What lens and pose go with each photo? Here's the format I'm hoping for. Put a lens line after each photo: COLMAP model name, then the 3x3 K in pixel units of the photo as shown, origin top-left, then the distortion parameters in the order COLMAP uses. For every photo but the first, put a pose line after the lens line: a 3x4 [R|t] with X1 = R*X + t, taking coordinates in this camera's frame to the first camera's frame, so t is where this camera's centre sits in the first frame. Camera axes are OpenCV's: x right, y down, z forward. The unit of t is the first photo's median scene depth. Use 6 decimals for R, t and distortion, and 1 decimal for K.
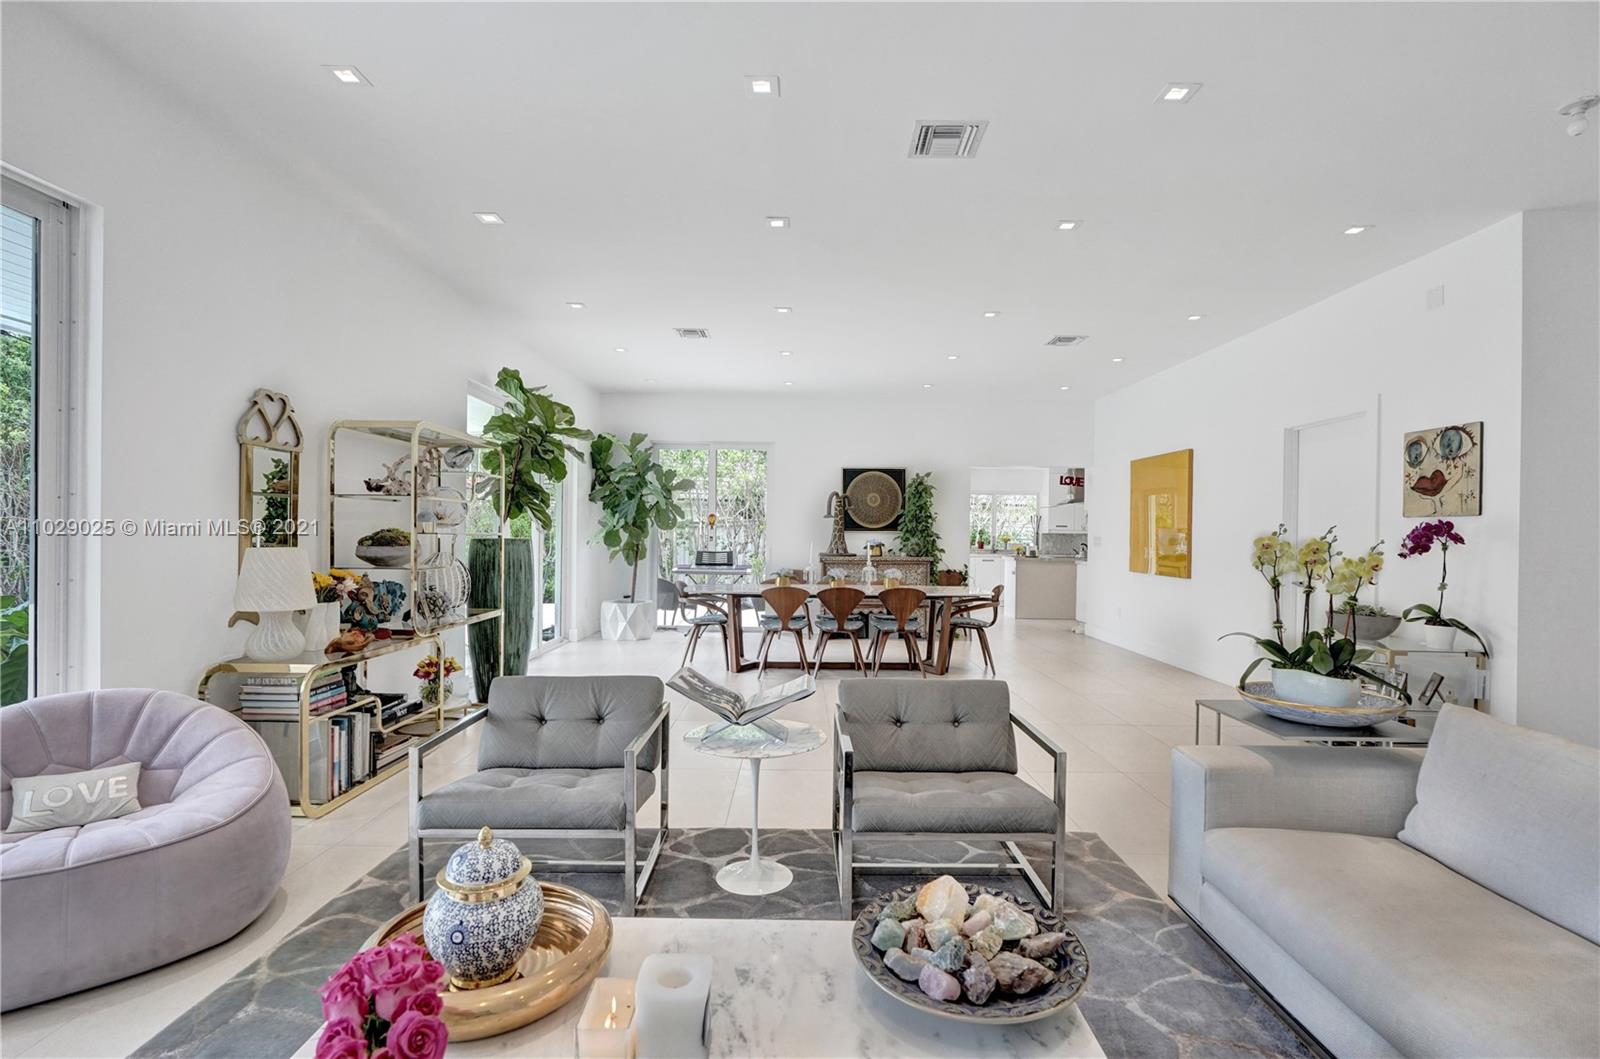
lens RADIAL K [[755.3, 0, 795.3], [0, 755.3, 536.4], [0, 0, 1]] dist [-0.006686, 0.002741]
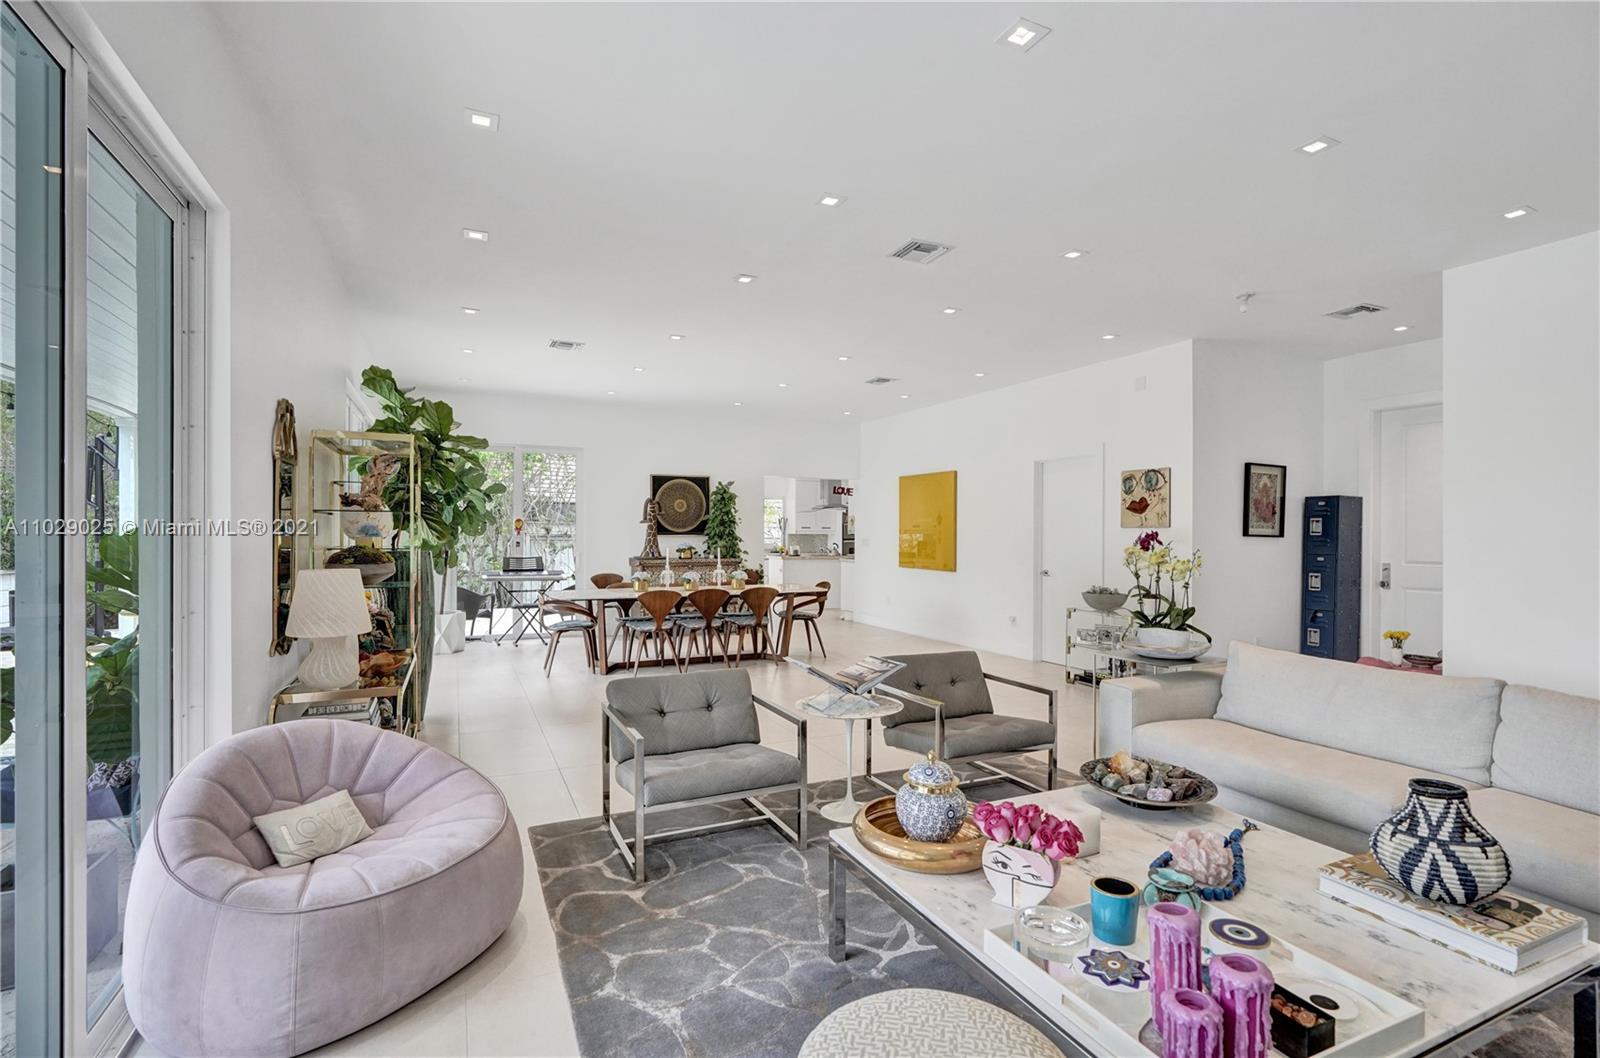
lens RADIAL K [[755.3, 0, 814.5], [0, 755.3, 533.3], [0, 0, 1]] dist [-0.006686, 0.002741]
pose [[0.903060, -0.006575, 0.429463, -0.264649], [0.006584, 0.999977, 0.001465, -0.013873], [-0.429463, 0.001504, 0.903083, -0.062921]]
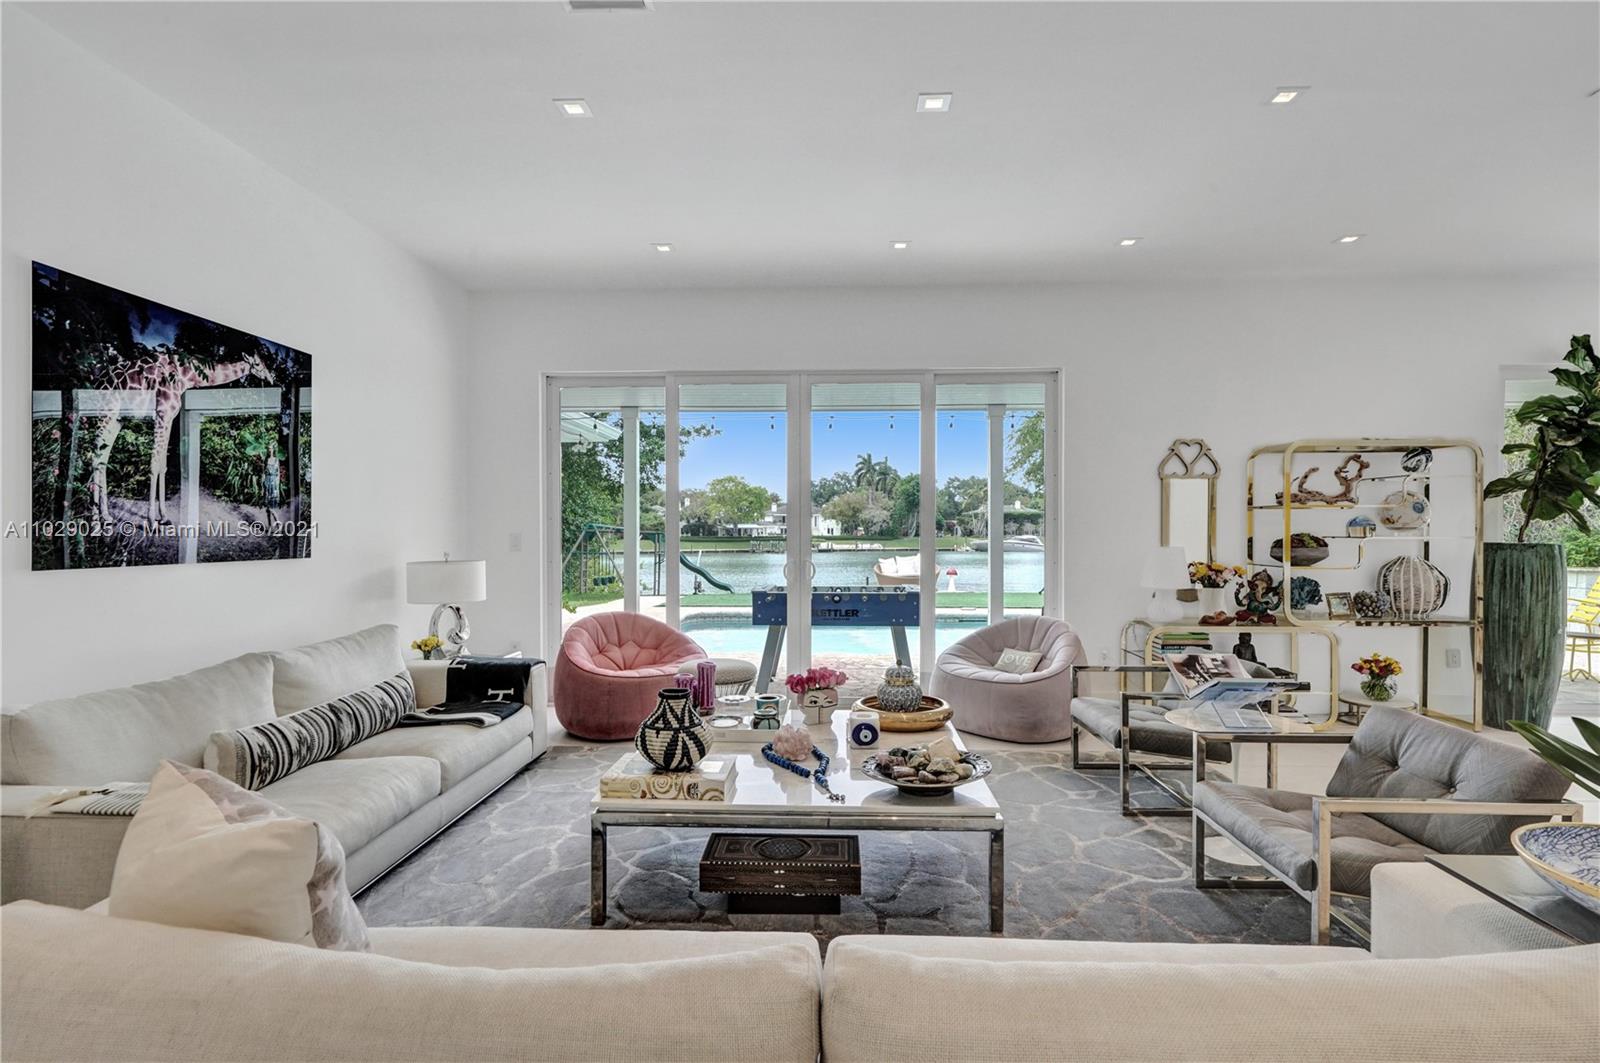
lens RADIAL K [[787.3, 0, 809.1], [0, 787.3, 538.0], [0, 0, 1]] dist [-0.005090, -0.000813]
pose [[-0.038504, 0.002173, -0.999256, 0.476225], [-0.001618, 0.999996, 0.002237, -0.001947], [0.999257, 0.001703, -0.038500, 0.179306]]
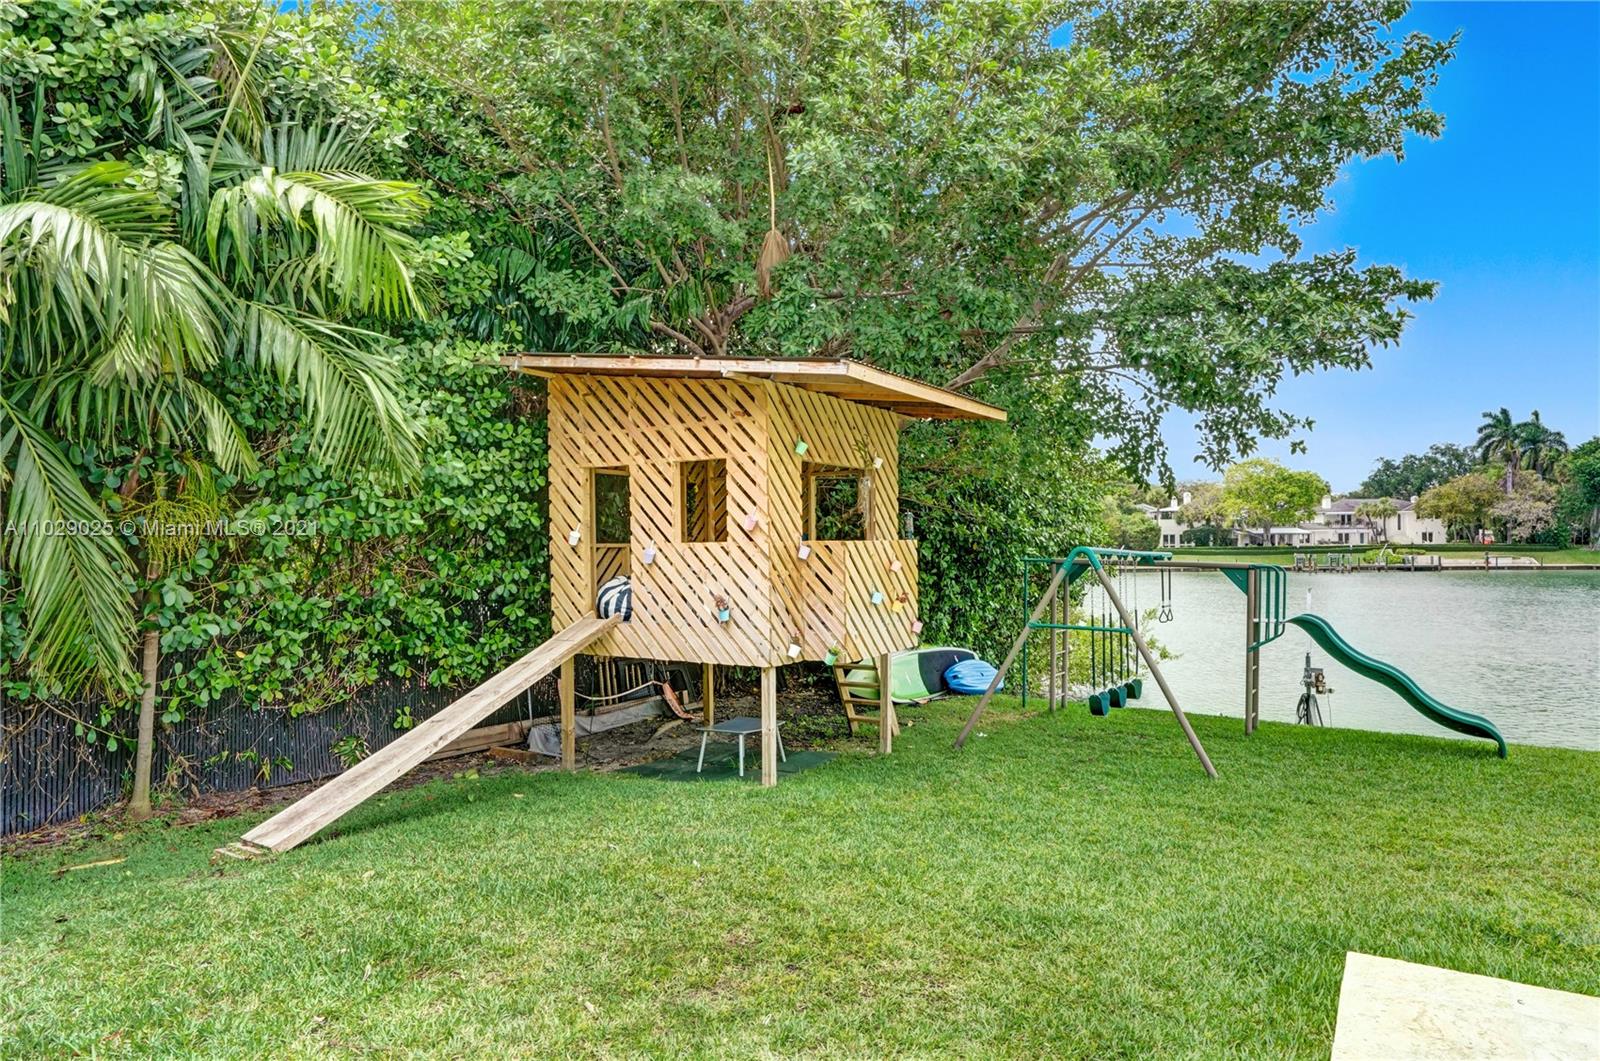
lens RADIAL K [[980.0, 0, 814.0], [0, 980.0, 524.8], [0, 0, 1]] dist [-0.001895, 0.005375]
pose [[-0.518425, -0.015291, -0.854986, -1.529607], [0.005678, 0.999757, -0.021323, -0.064208], [0.855104, -0.015909, -0.518212, -0.518206]]
